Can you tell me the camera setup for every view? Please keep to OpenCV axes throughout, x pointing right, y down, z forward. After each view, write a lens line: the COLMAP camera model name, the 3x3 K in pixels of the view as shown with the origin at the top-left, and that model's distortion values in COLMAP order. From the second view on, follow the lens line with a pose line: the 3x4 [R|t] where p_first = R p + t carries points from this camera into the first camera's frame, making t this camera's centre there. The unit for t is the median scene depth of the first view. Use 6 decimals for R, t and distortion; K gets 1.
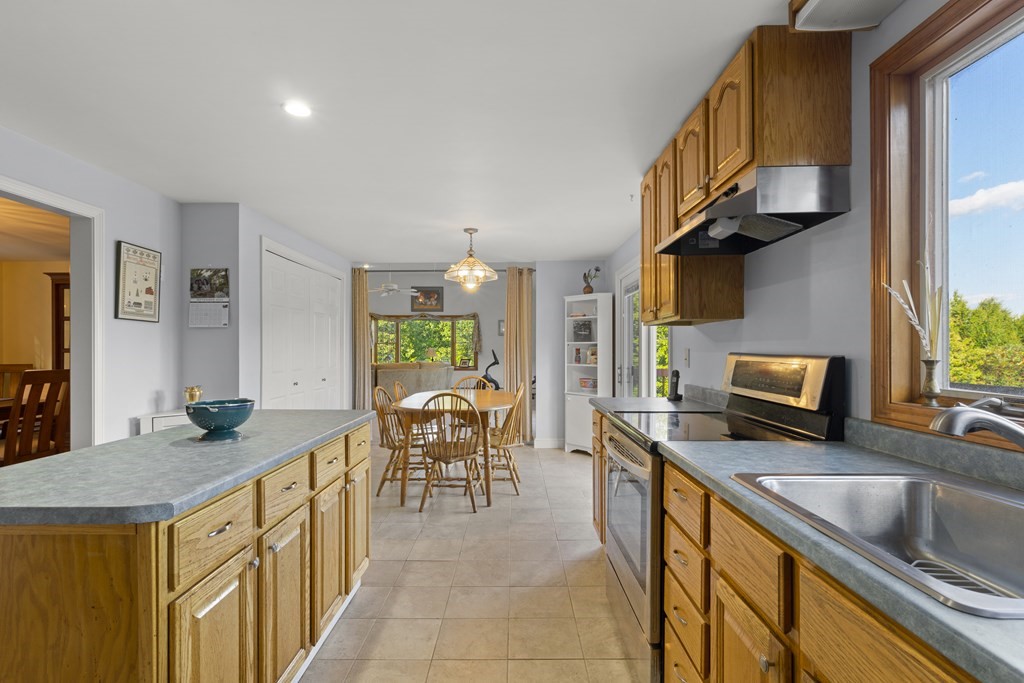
lens RADIAL K [[493.4, 0, 508.7], [0, 493.4, 345.7], [0, 0, 1]] dist [0.004105, 0.000935]
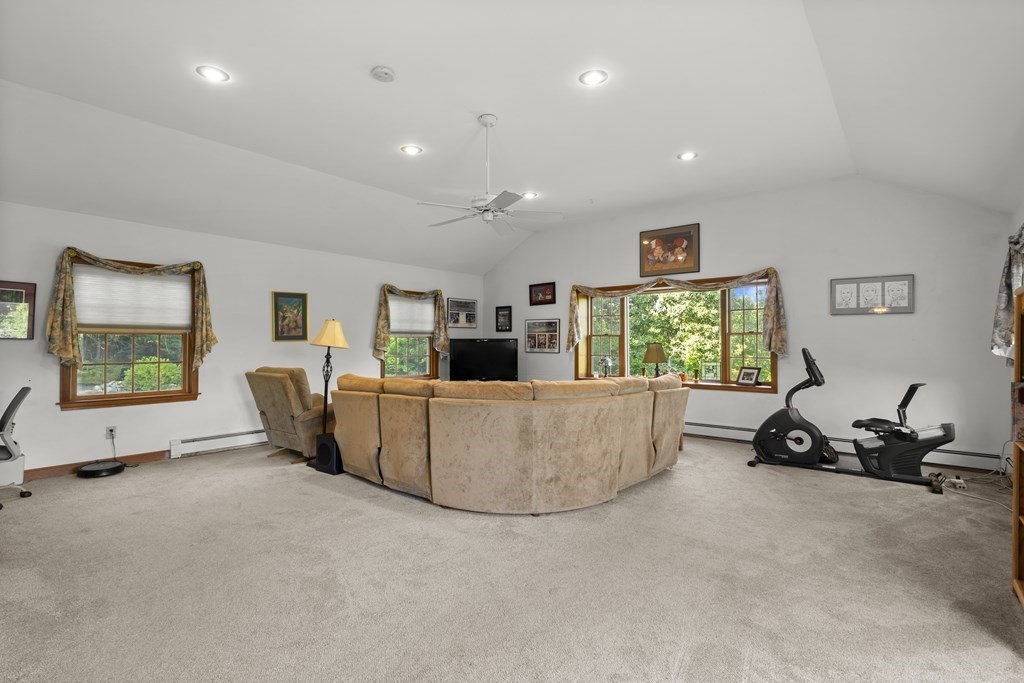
lens RADIAL K [[493.4, 0, 511.7], [0, 493.4, 339.1], [0, 0, 1]] dist [0.004105, 0.000935]
pose [[0.780429, -0.009032, -0.625179, 0.117100], [0.006767, 0.999959, -0.006000, 0.003499], [0.625208, 0.000452, 0.780458, 1.819714]]
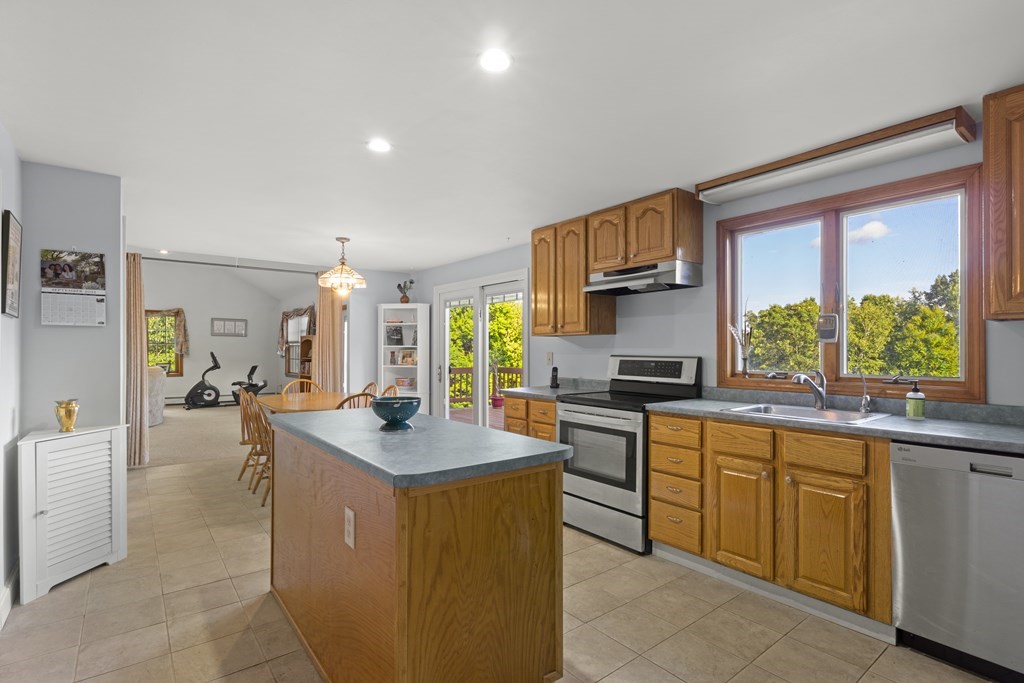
lens RADIAL K [[493.4, 0, 506.8], [0, 493.4, 345.7], [0, 0, 1]] dist [0.004105, 0.000935]
pose [[0.788489, 0.007189, 0.615007, -0.545654], [-0.005141, 0.999974, -0.005097, -0.004587], [-0.615027, 0.000857, 0.788505, -0.054579]]
